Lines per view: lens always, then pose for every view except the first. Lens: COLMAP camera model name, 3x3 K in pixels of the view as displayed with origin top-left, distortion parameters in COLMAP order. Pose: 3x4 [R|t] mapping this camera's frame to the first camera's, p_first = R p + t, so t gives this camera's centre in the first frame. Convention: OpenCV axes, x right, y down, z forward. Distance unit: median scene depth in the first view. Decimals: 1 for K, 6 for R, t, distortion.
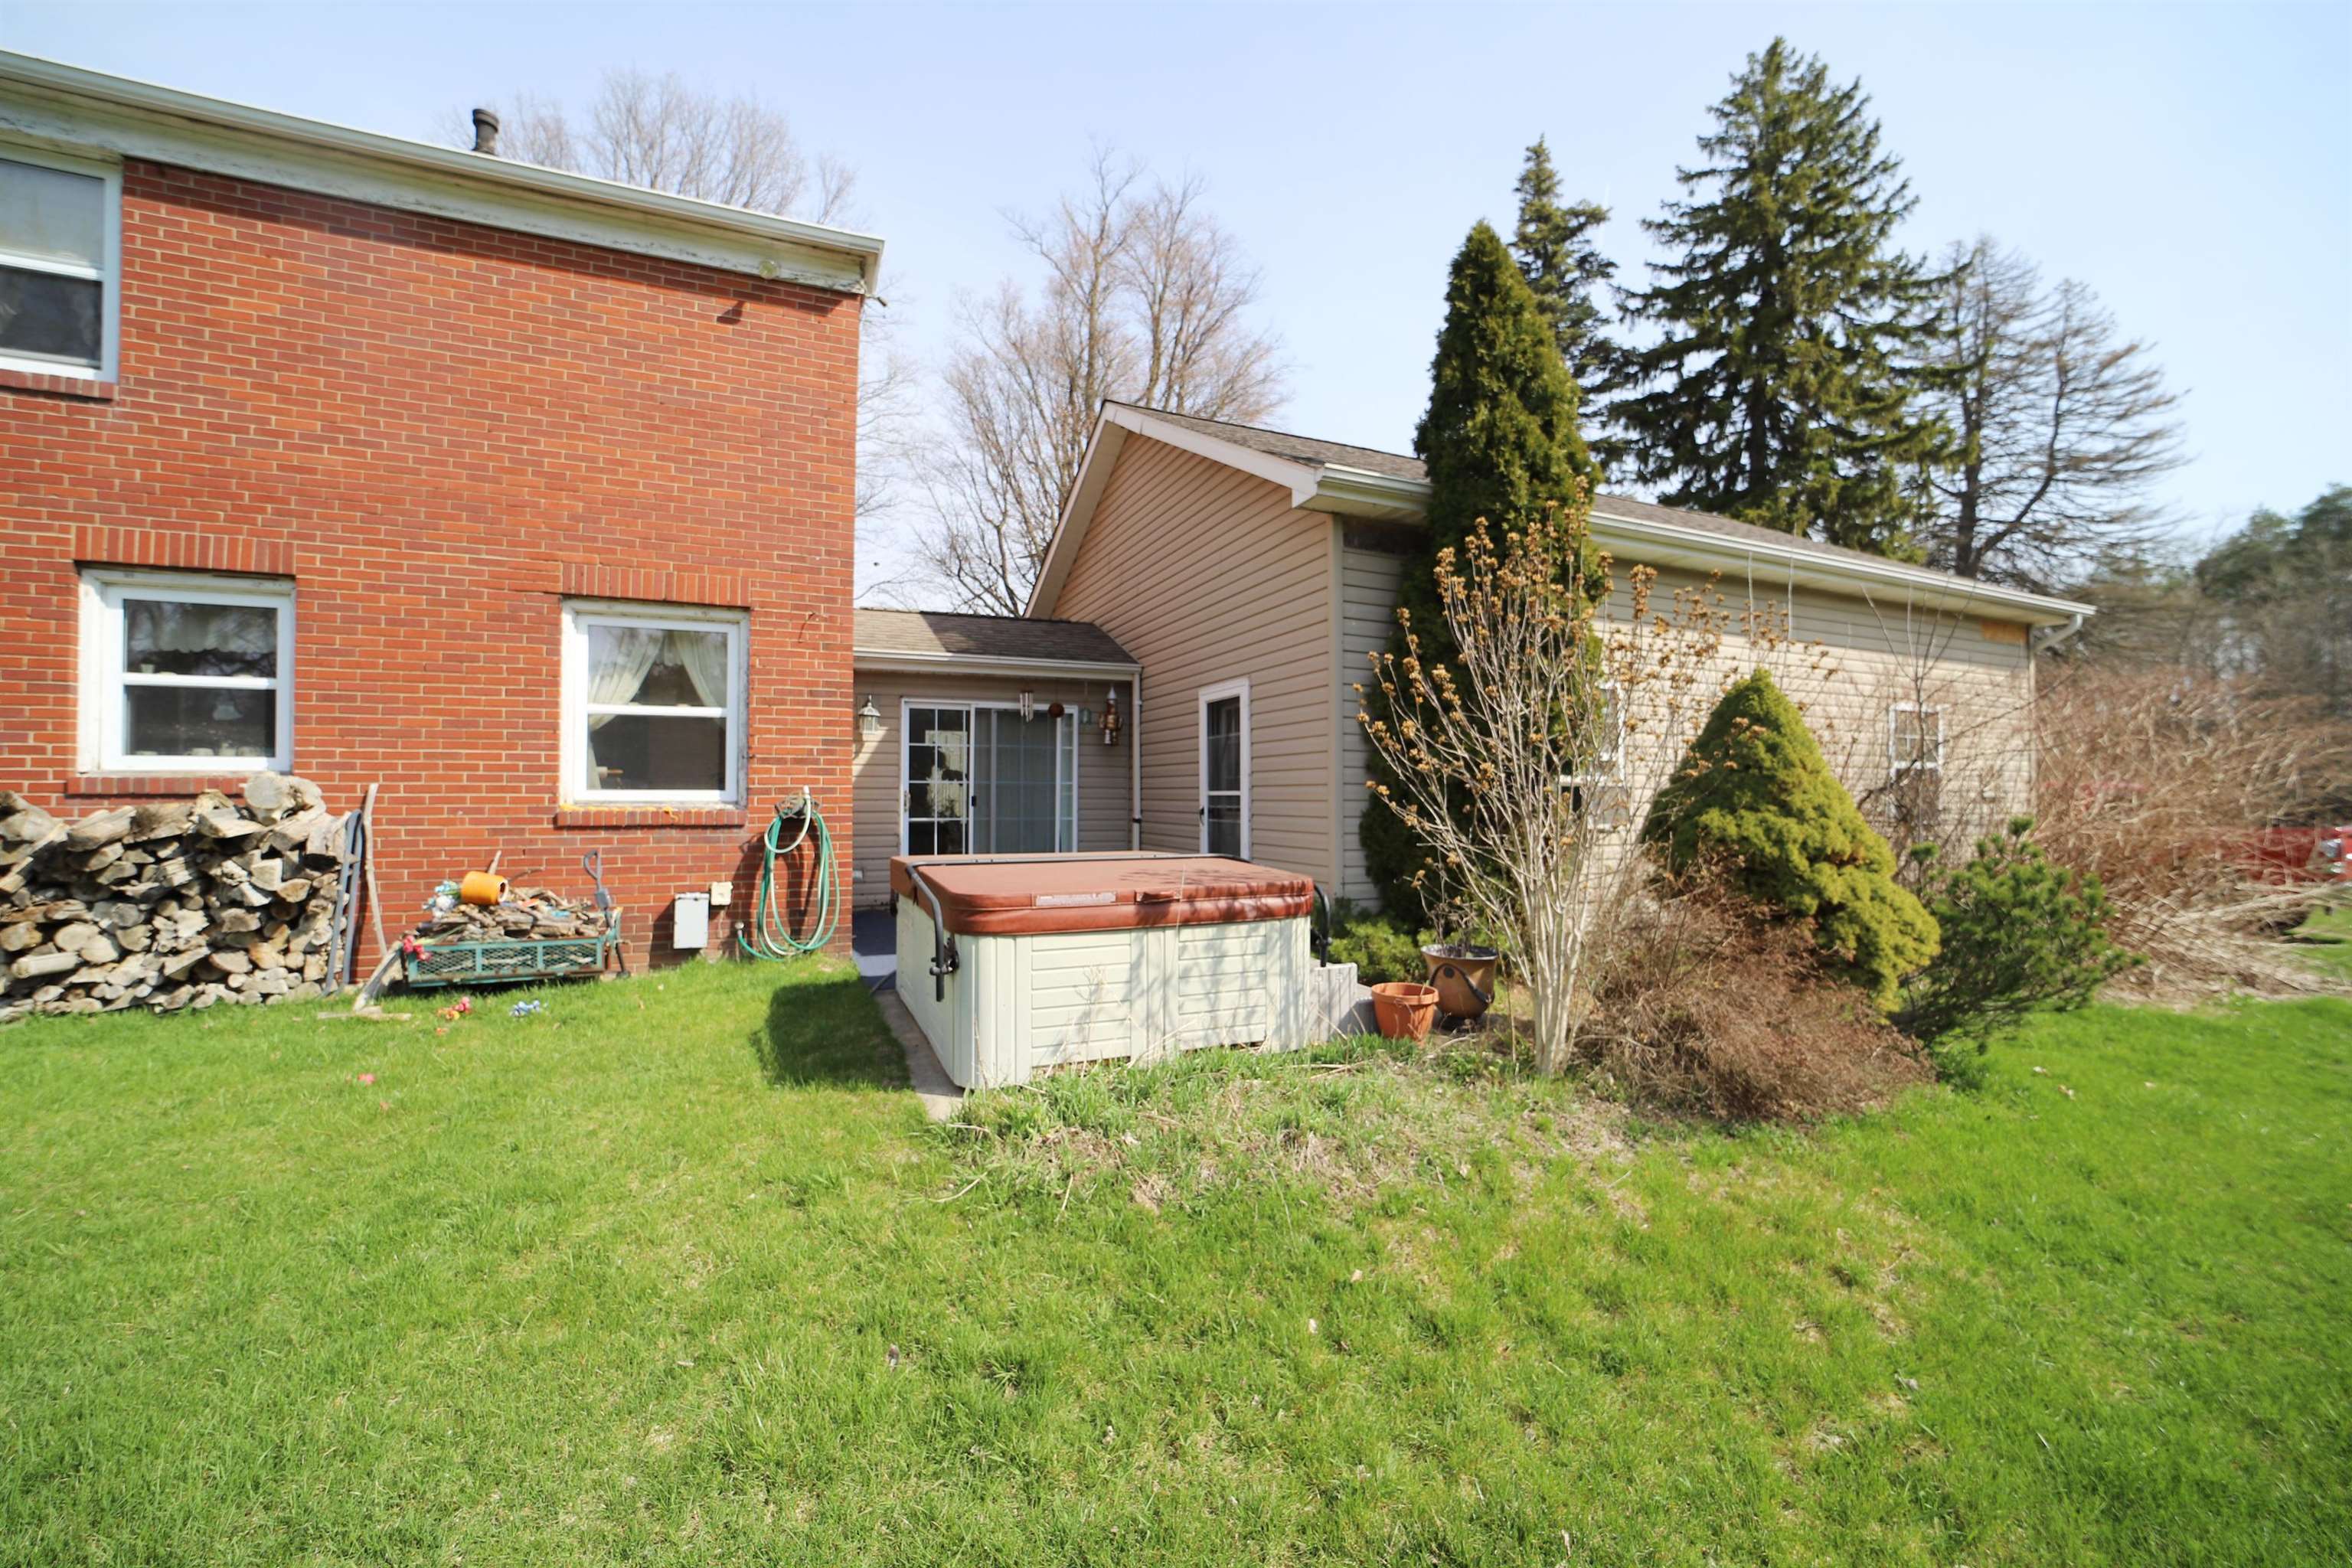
lens RADIAL K [[928.5, 0, 1173.9], [0, 928.5, 787.7], [0, 0, 1]] dist [-0.017997, 0.000158]
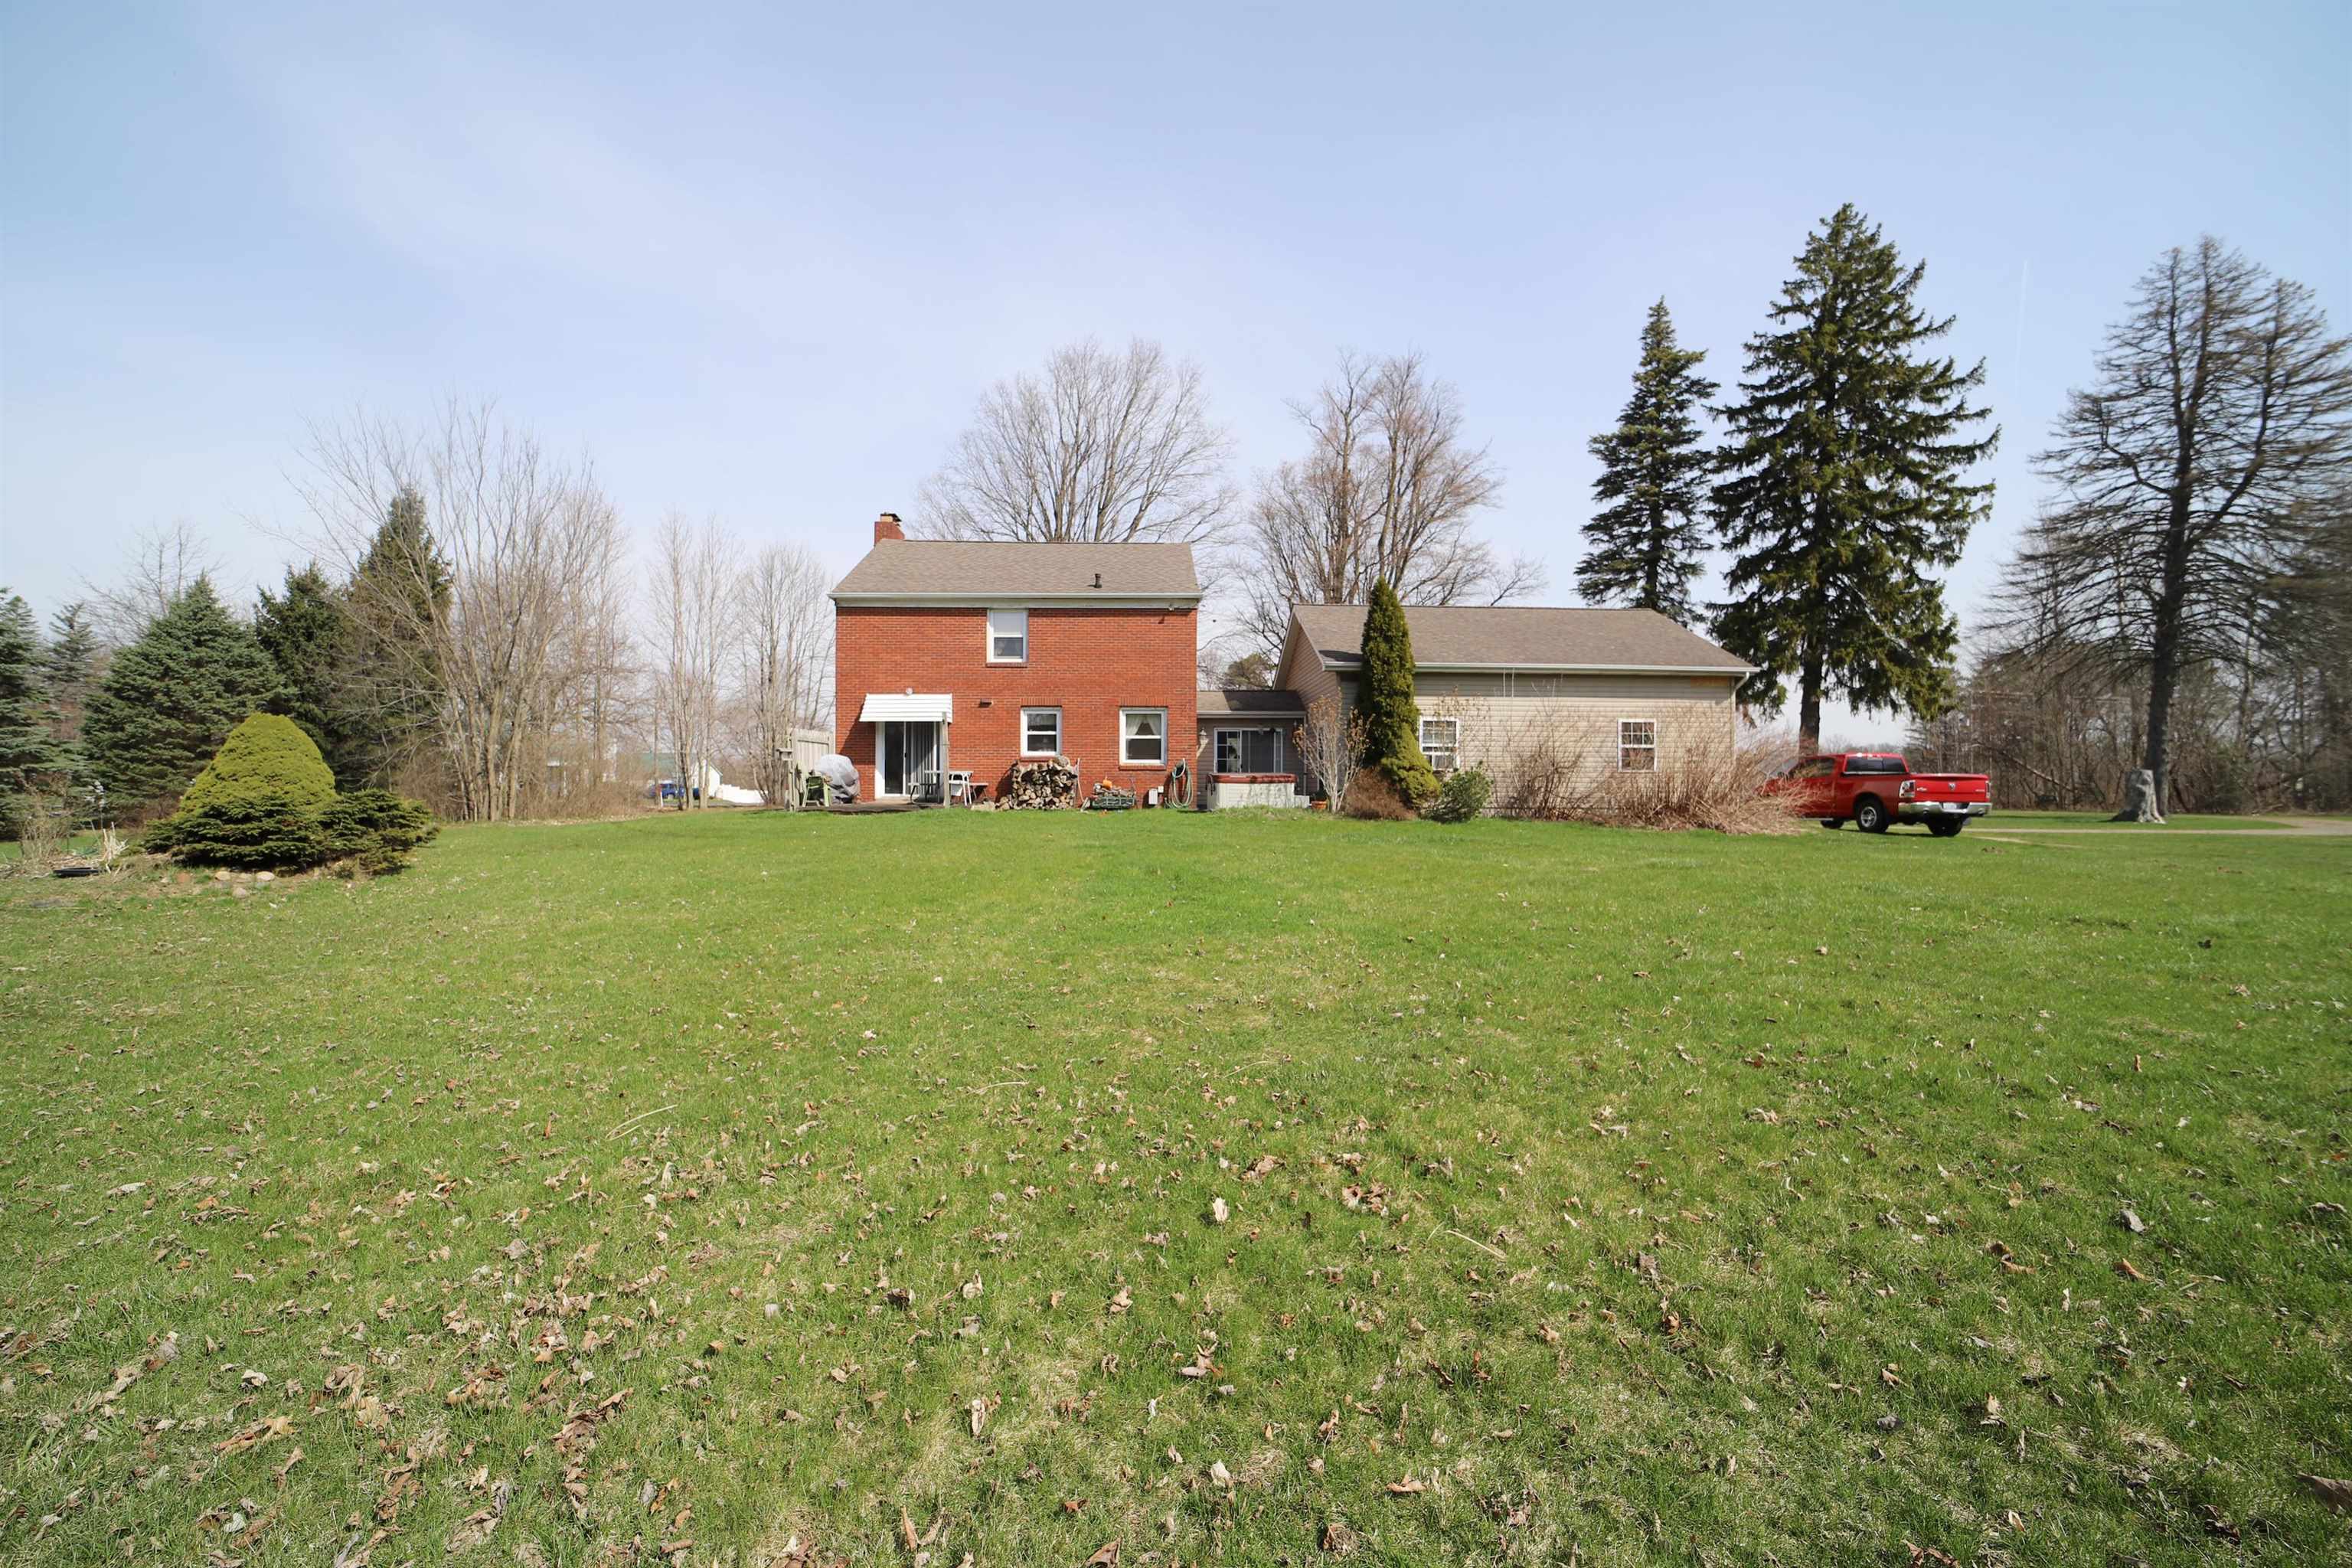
lens RADIAL K [[928.5, 0, 1174.1], [0, 928.5, 778.4], [0, 0, 1]] dist [-0.017997, 0.000158]
pose [[0.935431, -0.004221, -0.353485, 0.766601], [0.003566, 0.999991, -0.002502, 0.079280], [0.353493, 0.001080, 0.935437, -2.174820]]
